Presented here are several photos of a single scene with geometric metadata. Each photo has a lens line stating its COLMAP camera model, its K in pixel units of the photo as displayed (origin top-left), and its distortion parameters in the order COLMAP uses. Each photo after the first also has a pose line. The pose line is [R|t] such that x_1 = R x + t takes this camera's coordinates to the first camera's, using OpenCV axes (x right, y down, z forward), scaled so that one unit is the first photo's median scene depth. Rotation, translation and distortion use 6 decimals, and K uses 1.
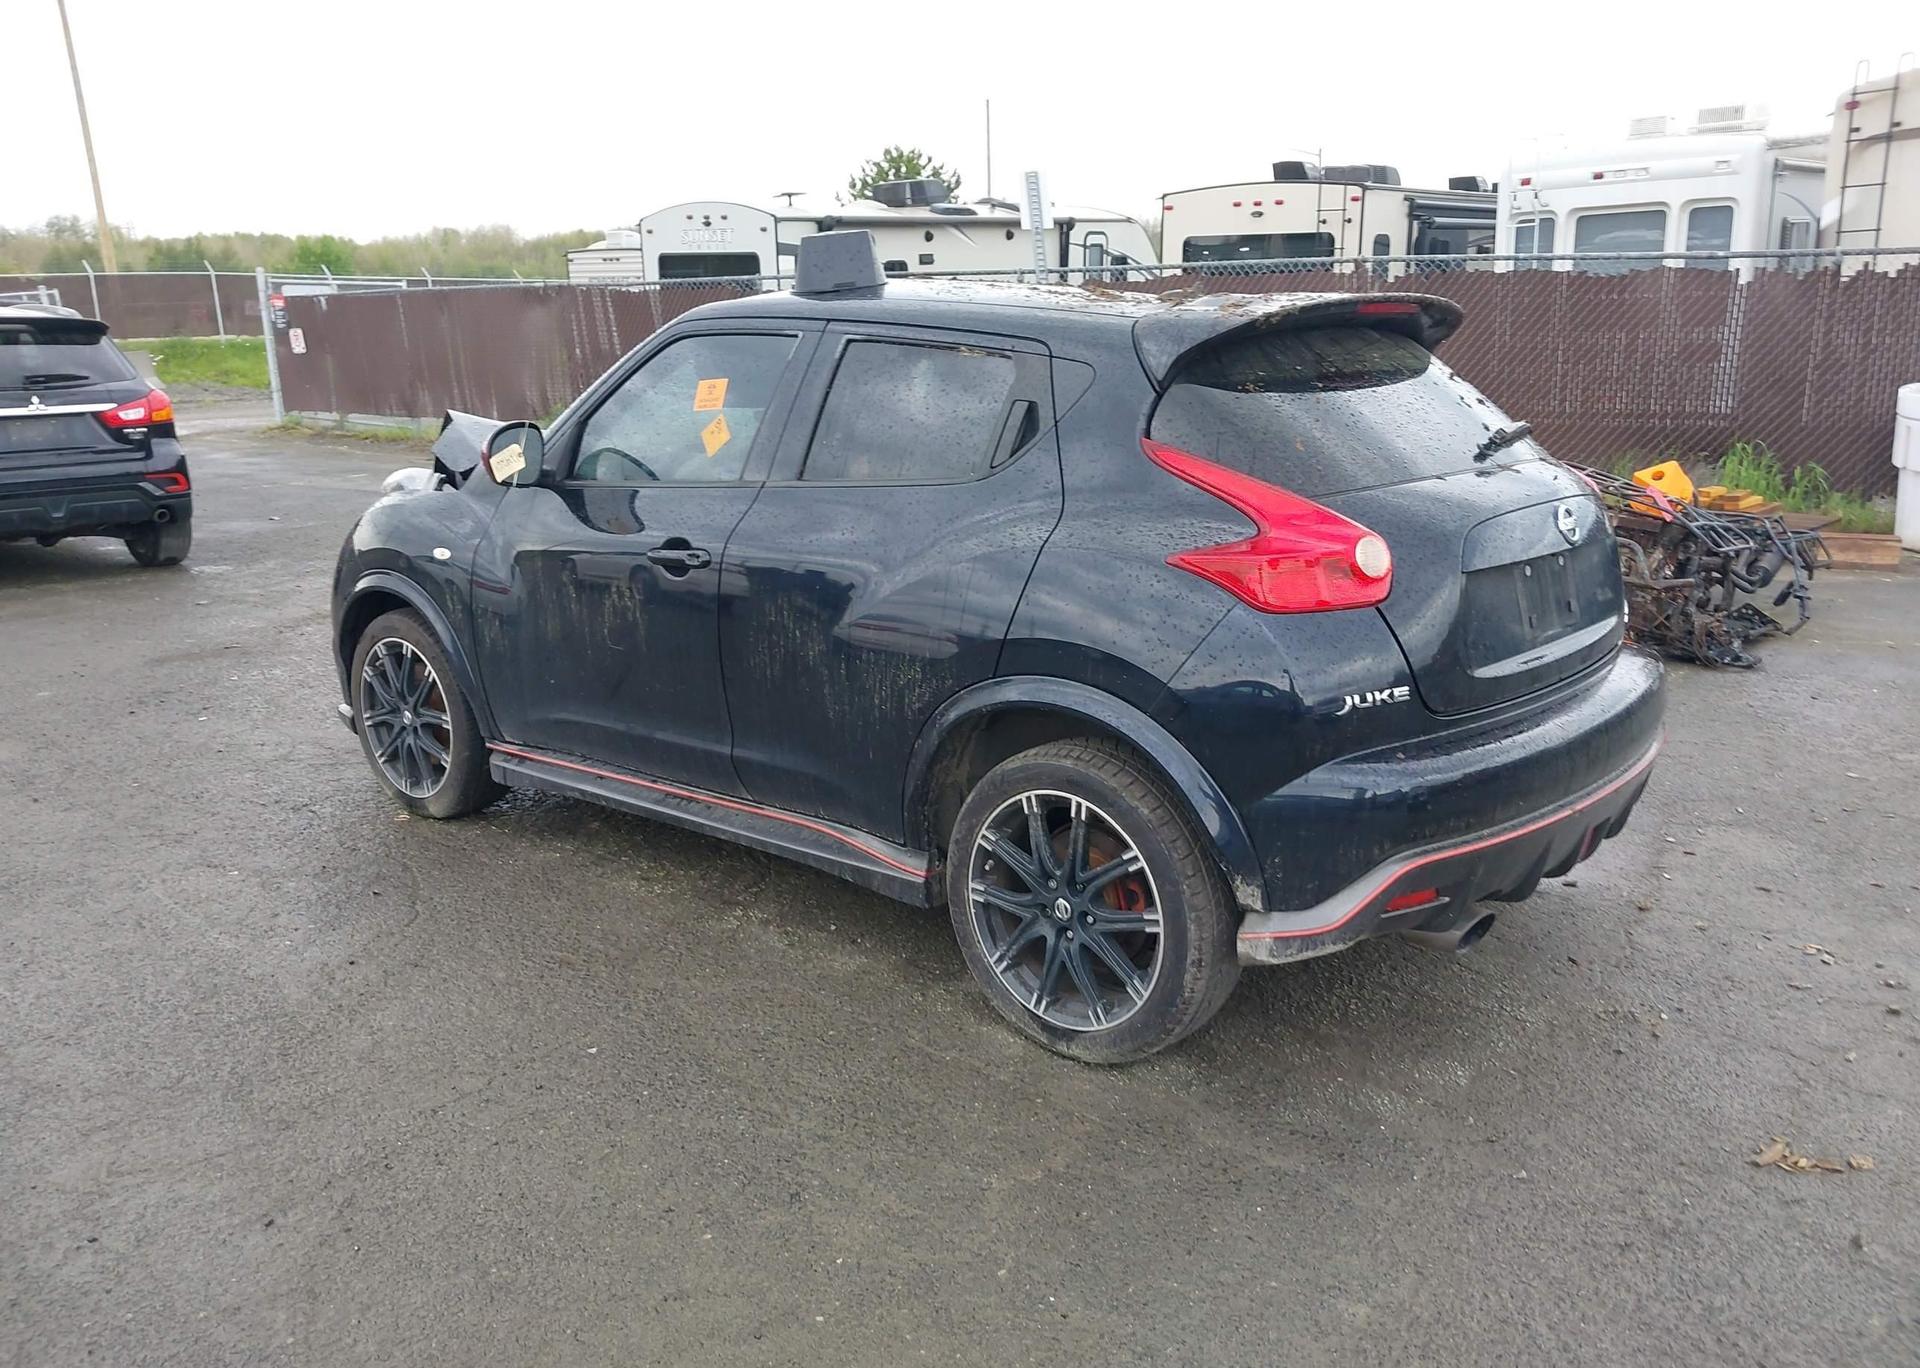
lens RADIAL K [[1560.4, 0, 961.4], [0, 1560.4, 698.7], [0, 0, 1]] dist [0.040495, -0.044934]
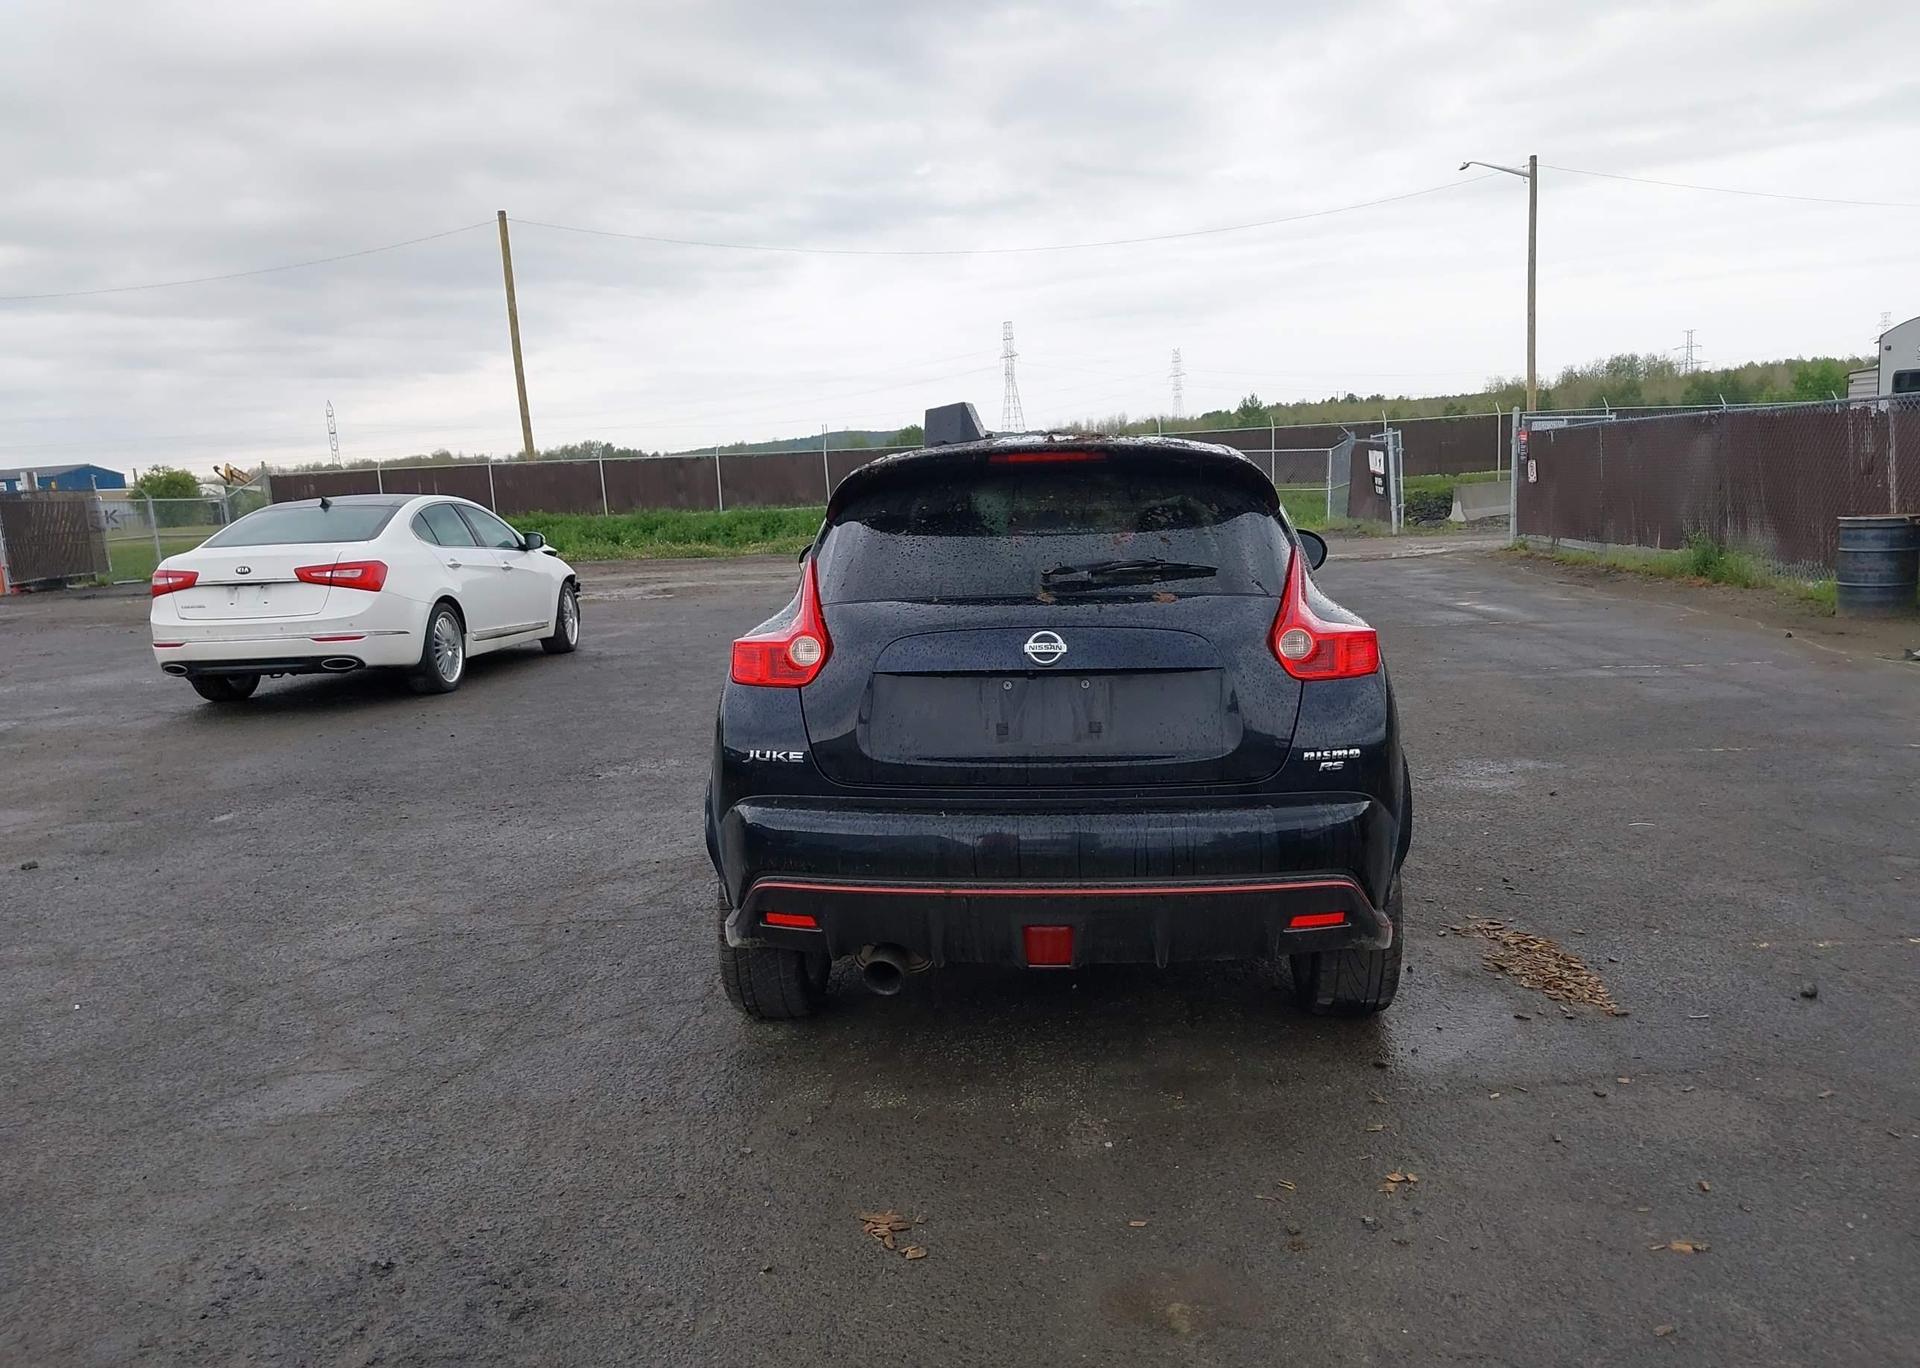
lens RADIAL K [[1560.4, 0, 958.8], [0, 1560.4, 693.7], [0, 0, 1]] dist [0.040495, -0.044934]
pose [[0.599277, 0.102857, -0.793907, 0.896243], [-0.166621, 0.986019, 0.001974, -0.051401], [0.783010, 0.131099, 0.608036, 0.213354]]
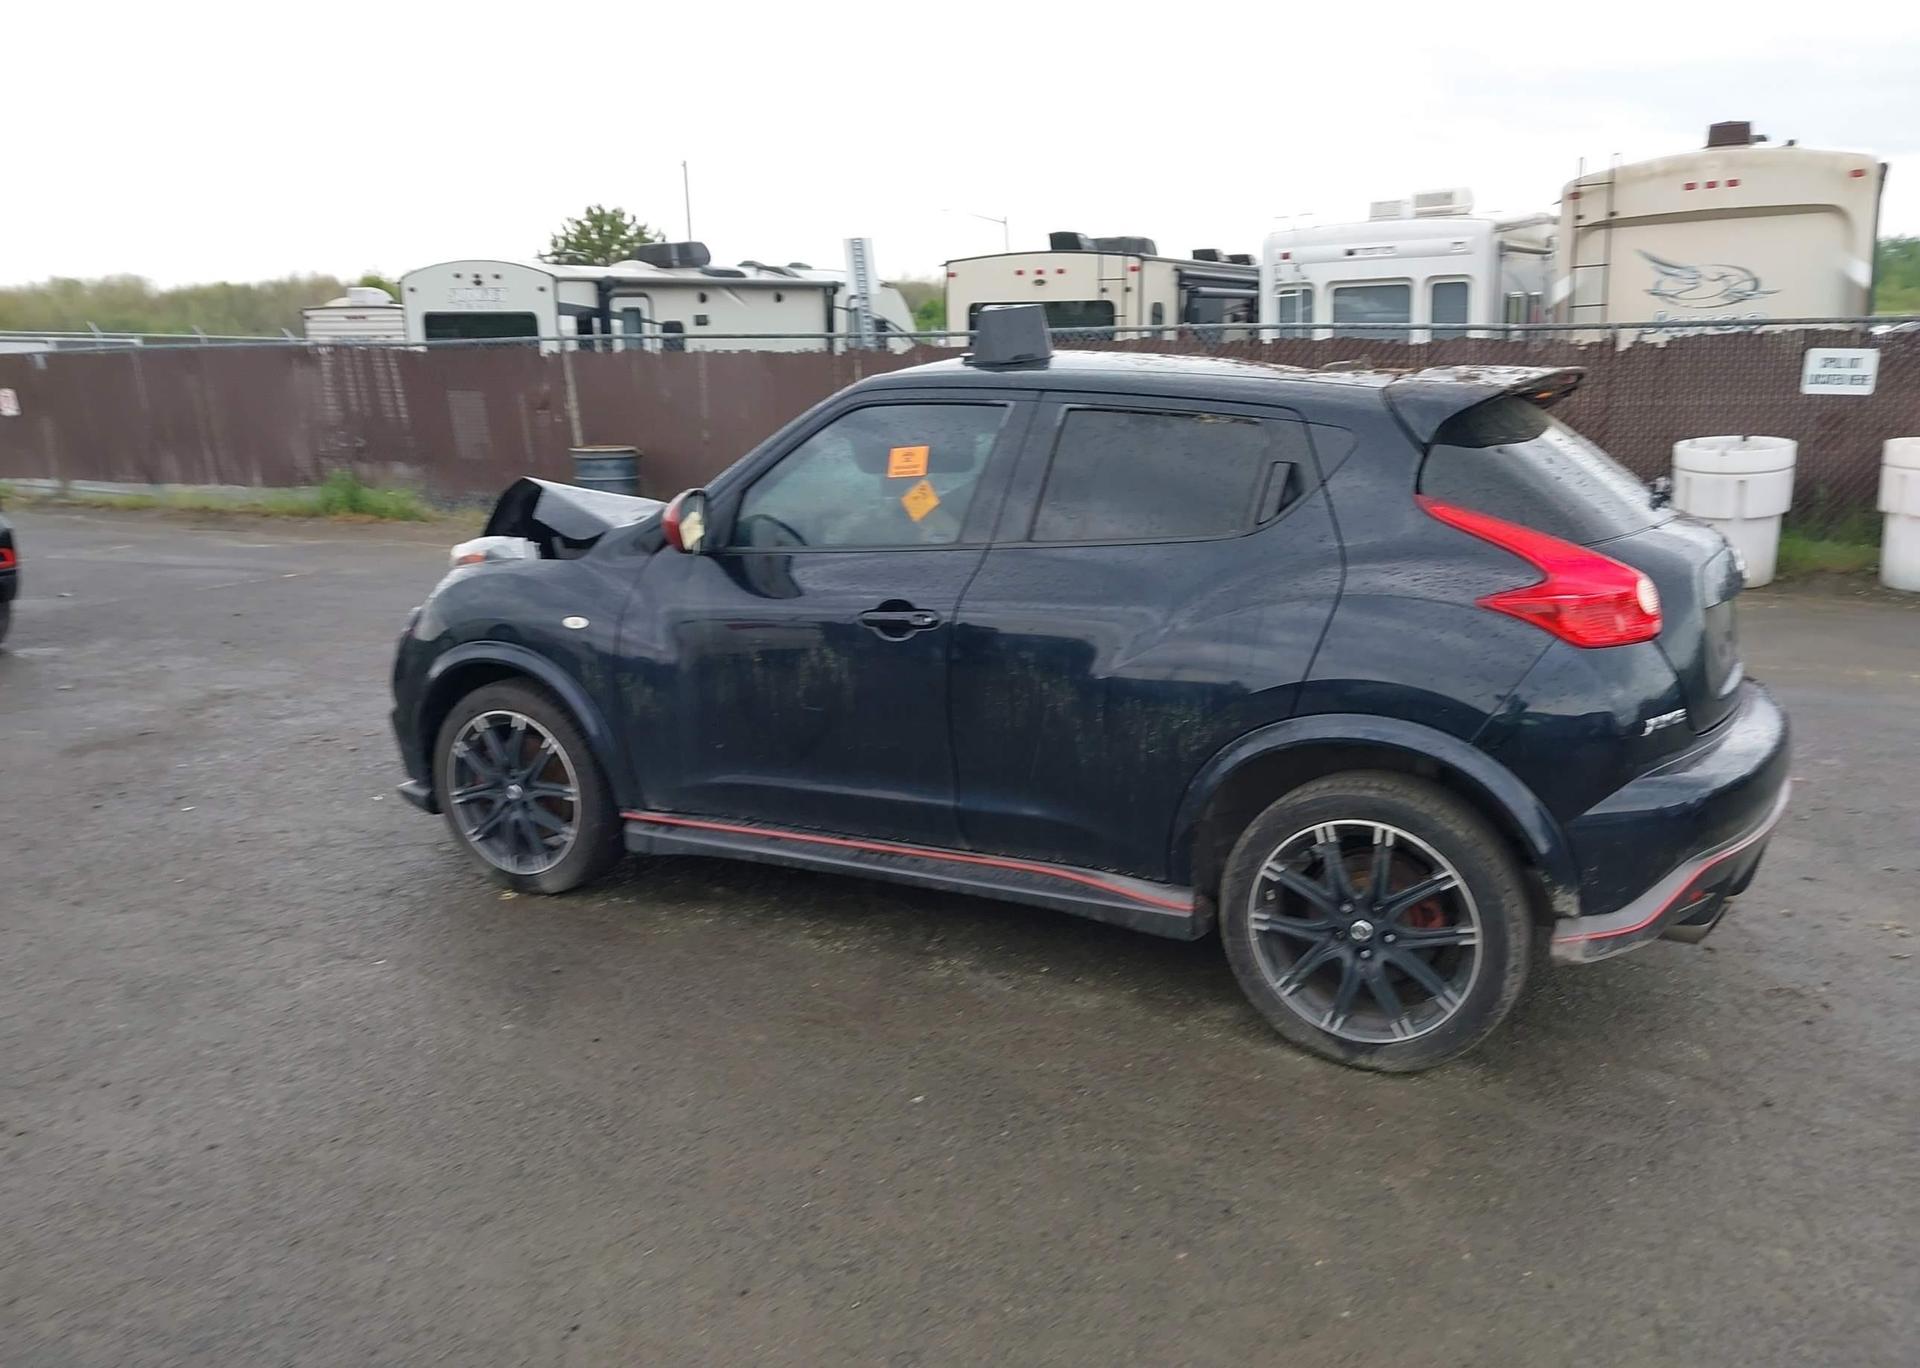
lens RADIAL K [[1560.4, 0, 961.8], [0, 1560.4, 695.0], [0, 0, 1]] dist [0.040495, -0.044934]
pose [[0.979162, -0.038650, 0.199368, -0.279440], [0.046268, 0.998361, -0.033693, -0.002670], [-0.197739, 0.042216, 0.979345, -0.009247]]
